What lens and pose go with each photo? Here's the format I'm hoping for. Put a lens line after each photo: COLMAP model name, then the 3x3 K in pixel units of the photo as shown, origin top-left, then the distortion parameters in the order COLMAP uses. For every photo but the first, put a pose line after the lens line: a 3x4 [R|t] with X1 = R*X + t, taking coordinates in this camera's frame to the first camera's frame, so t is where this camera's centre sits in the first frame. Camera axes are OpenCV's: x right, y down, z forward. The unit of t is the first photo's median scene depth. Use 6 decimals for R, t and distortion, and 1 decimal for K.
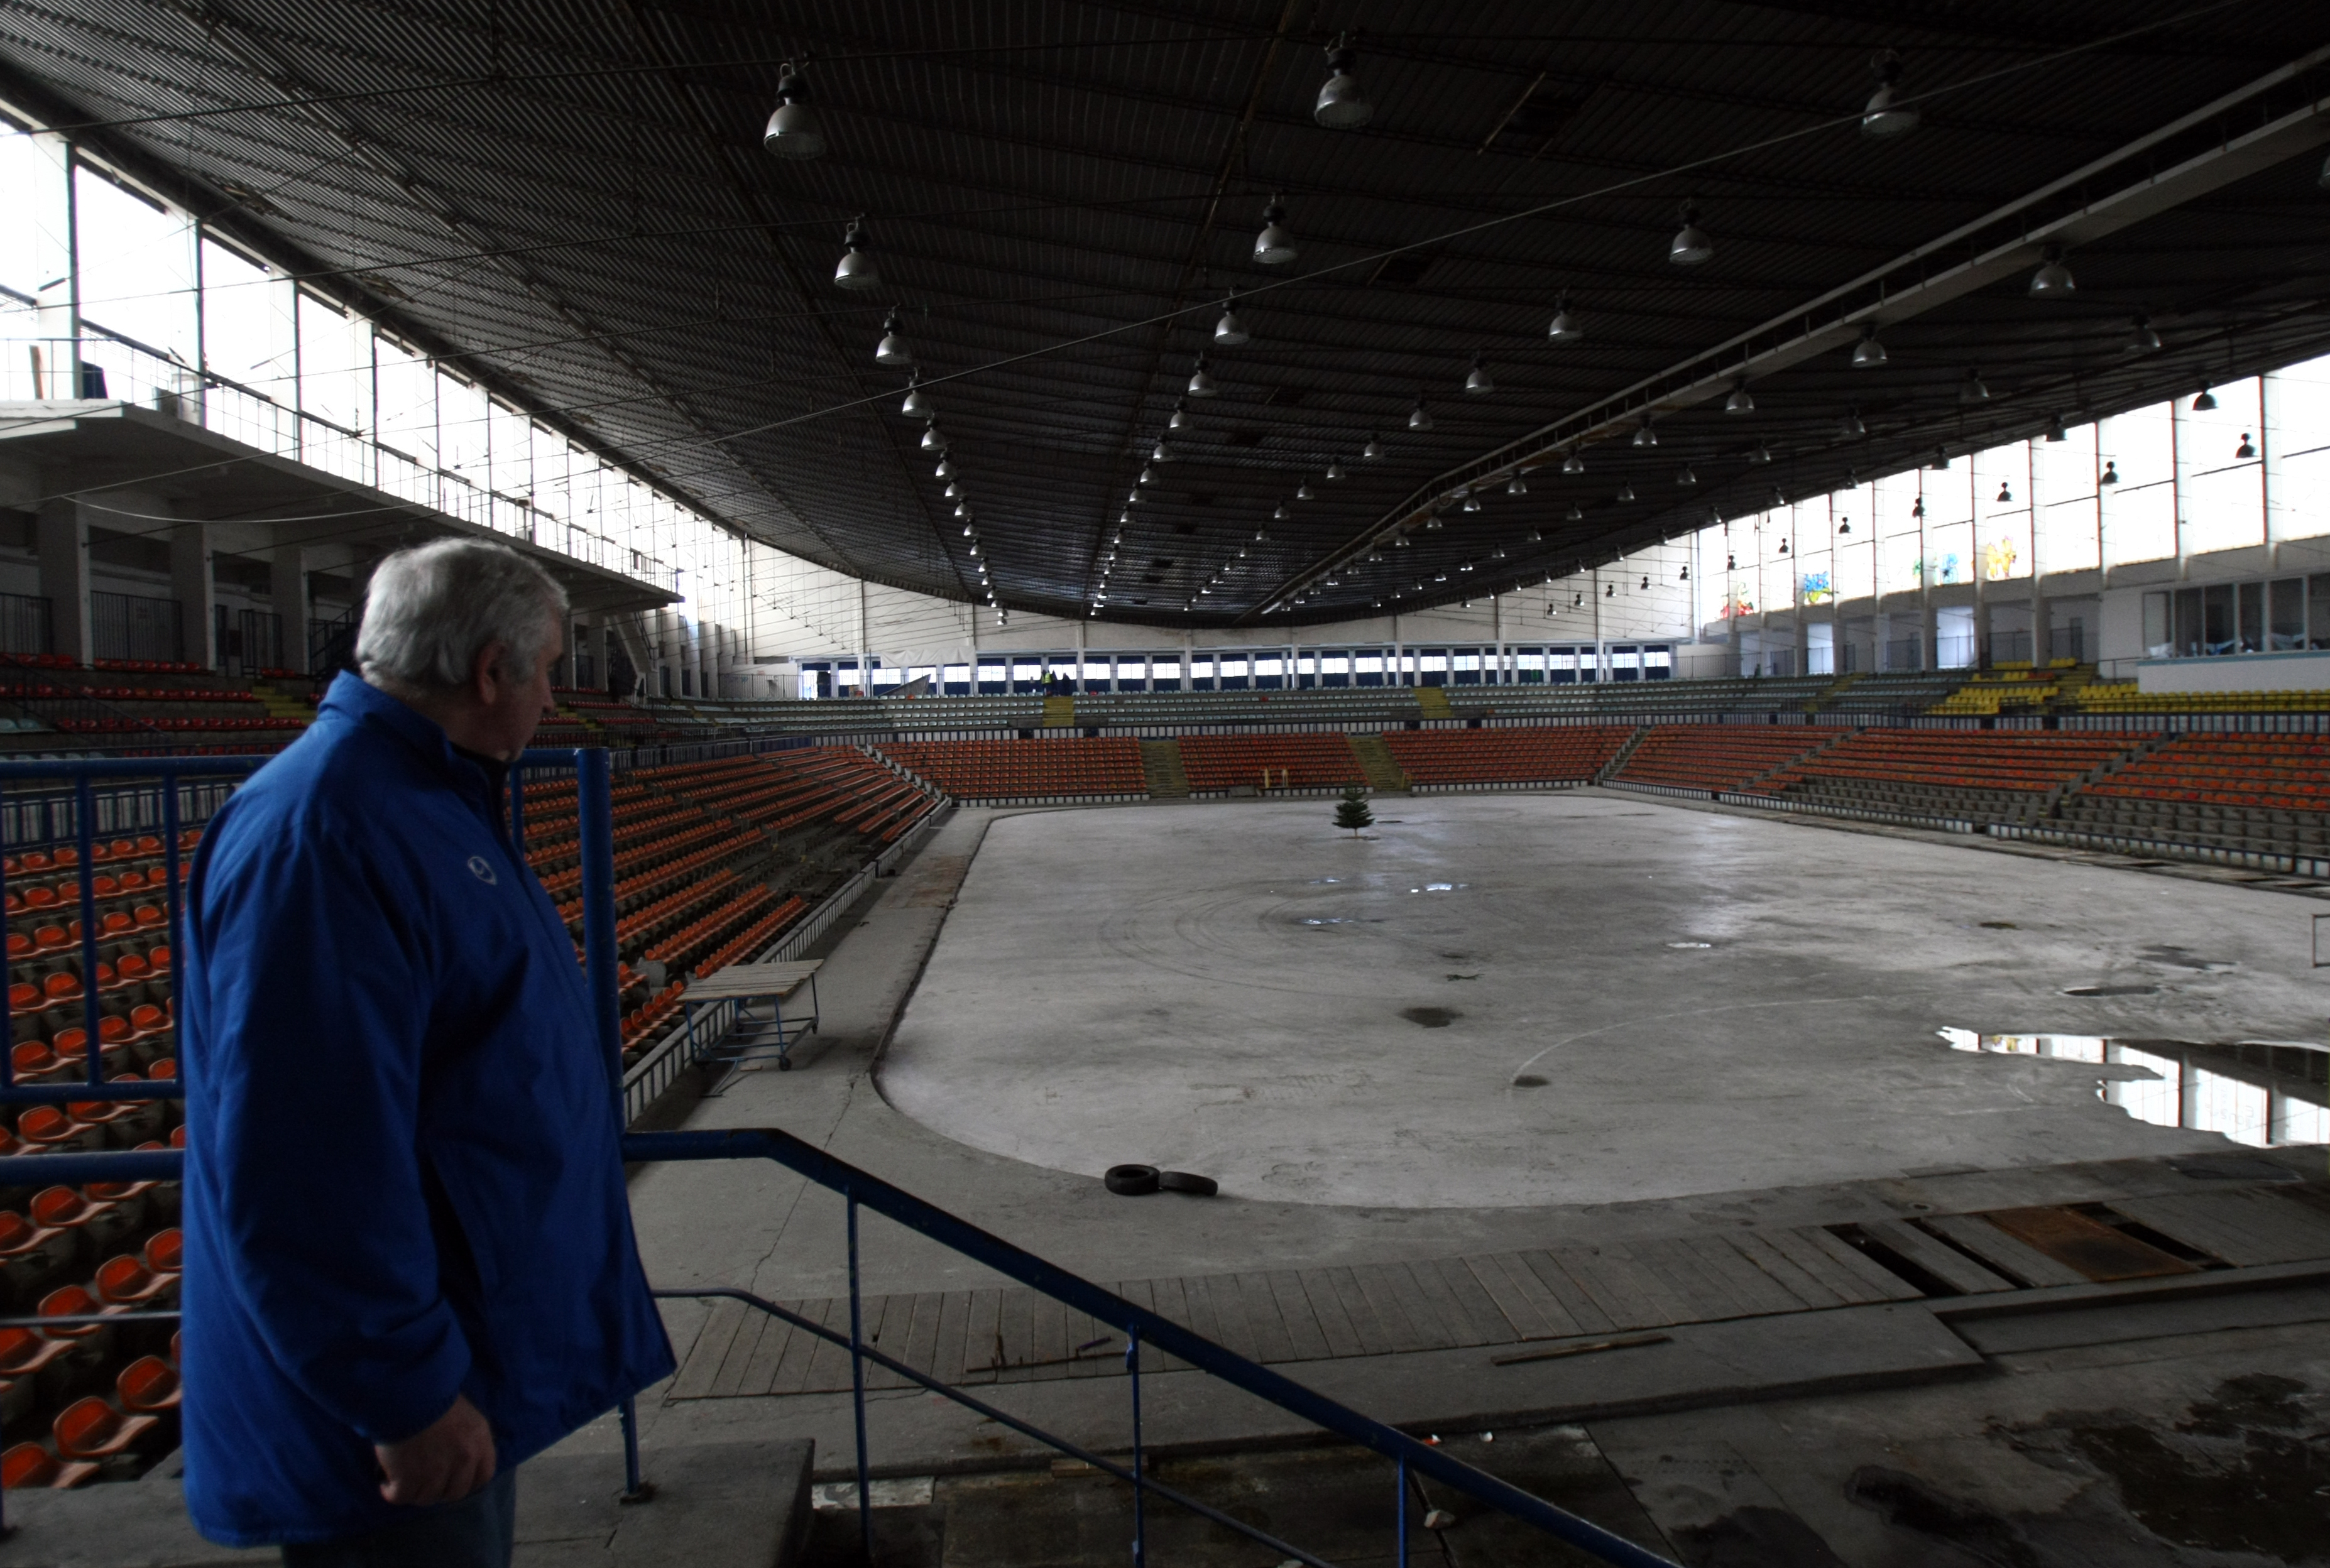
lens RADIAL K [[1427.6, 0, 1196.1], [0, 1427.6, 751.0], [0, 0, 1]] dist [-0.112102, 0.080806]
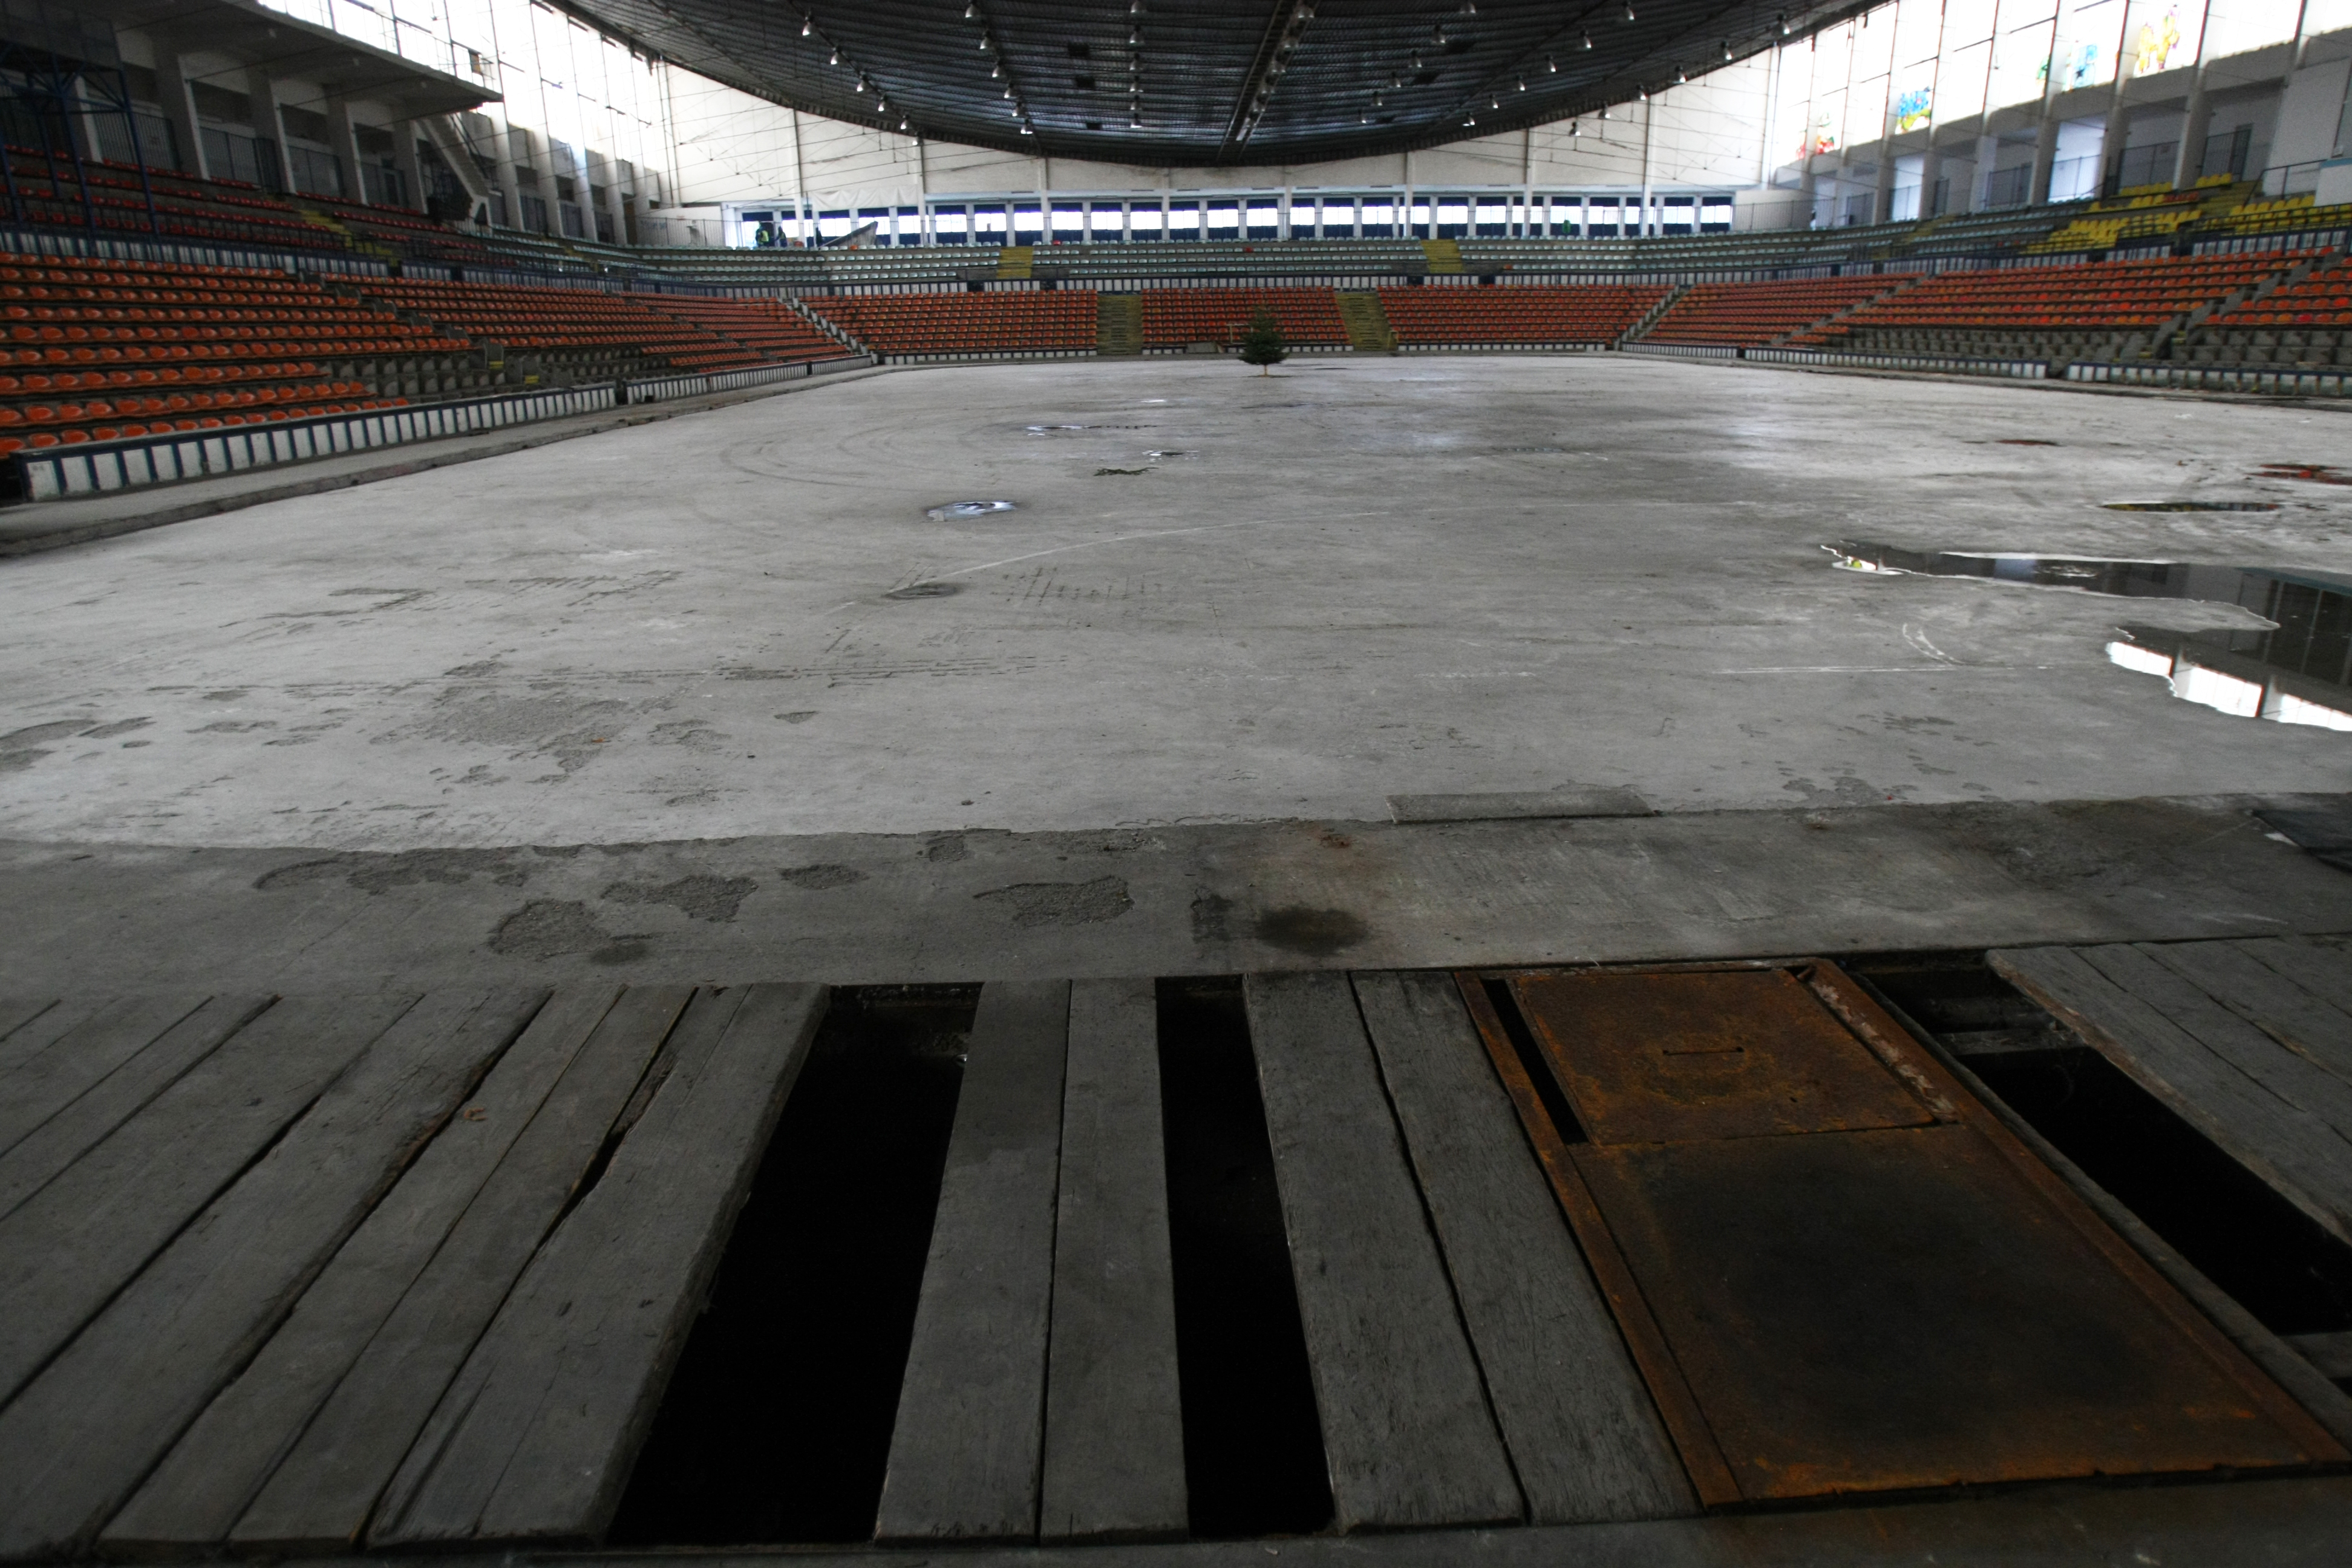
lens RADIAL K [[1369.6, 0, 1177.0], [0, 1369.6, 761.0], [0, 0, 1]] dist [-0.090659, 0.044278]
pose [[0.996781, 0.030760, -0.074043, 0.086719], [-0.008720, 0.959592, 0.281261, 0.036902], [0.079703, -0.279710, 0.956770, 0.125036]]
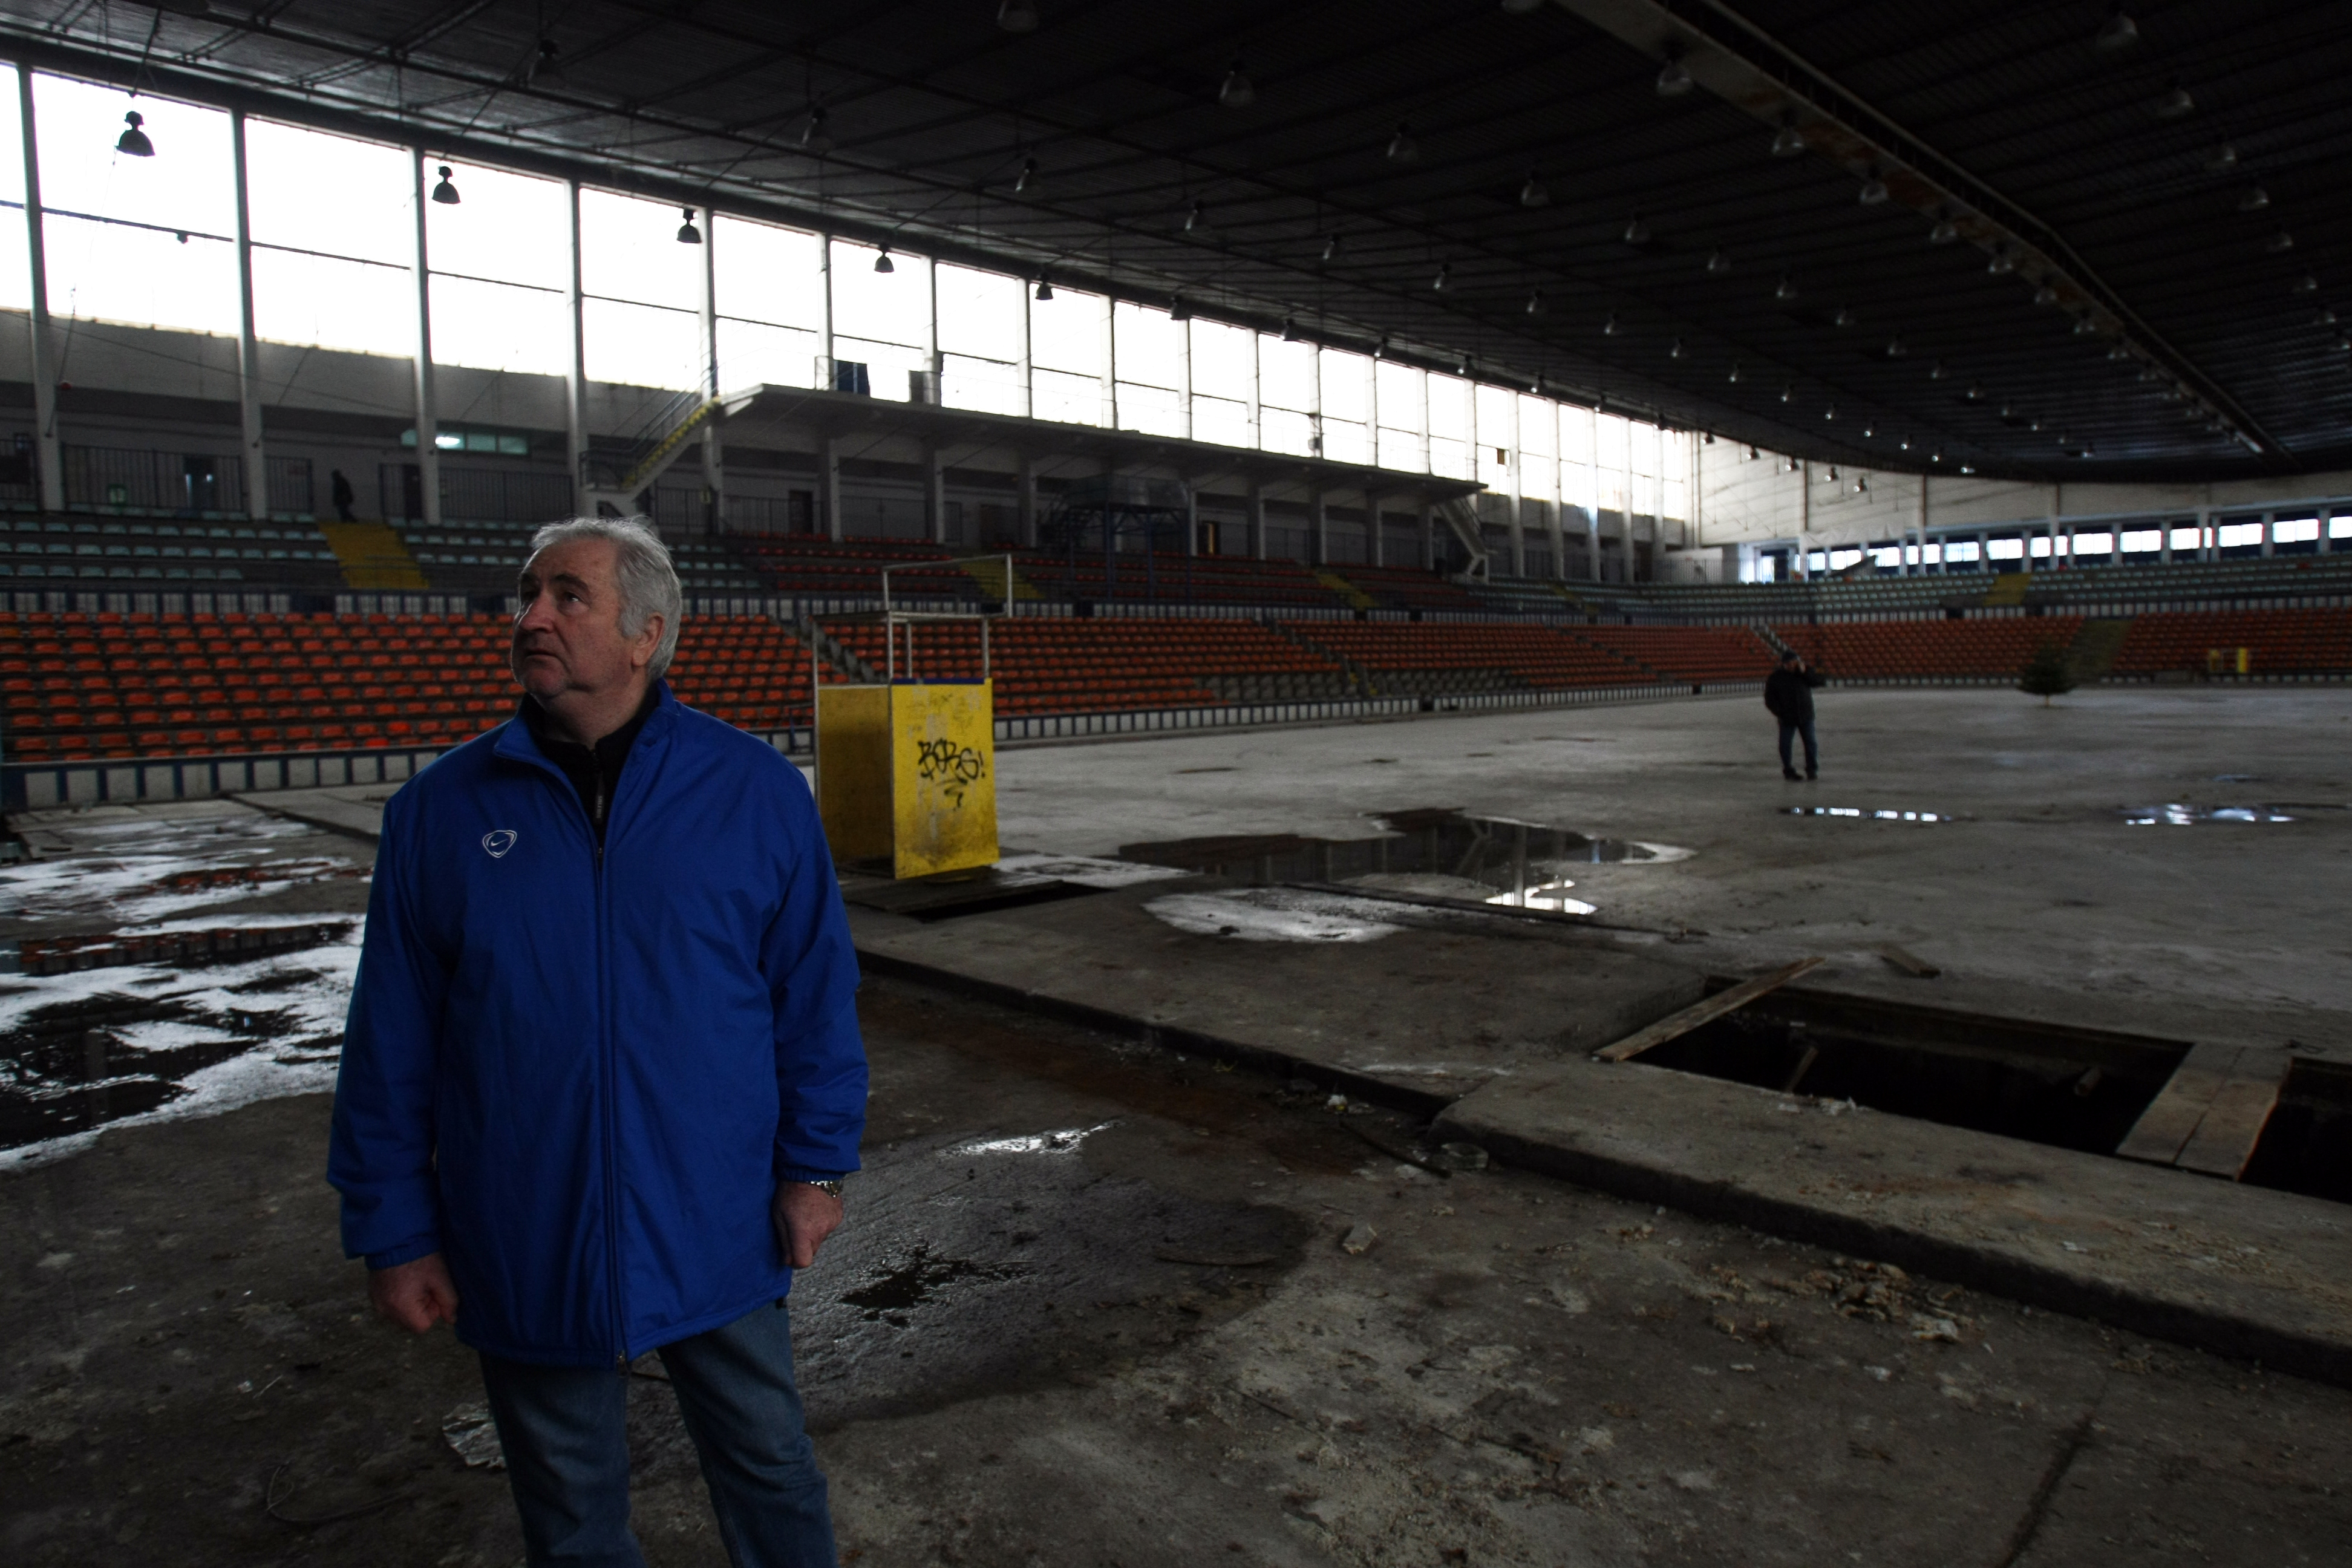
lens RADIAL K [[1369.6, 0, 1177.0], [0, 1369.6, 761.0], [0, 0, 1]] dist [-0.090659, 0.044278]
pose [[0.607060, 0.063706, -0.792098, 0.281756], [-0.013469, 0.997463, 0.069901, 0.031293], [0.794542, -0.031765, 0.606378, 0.102705]]
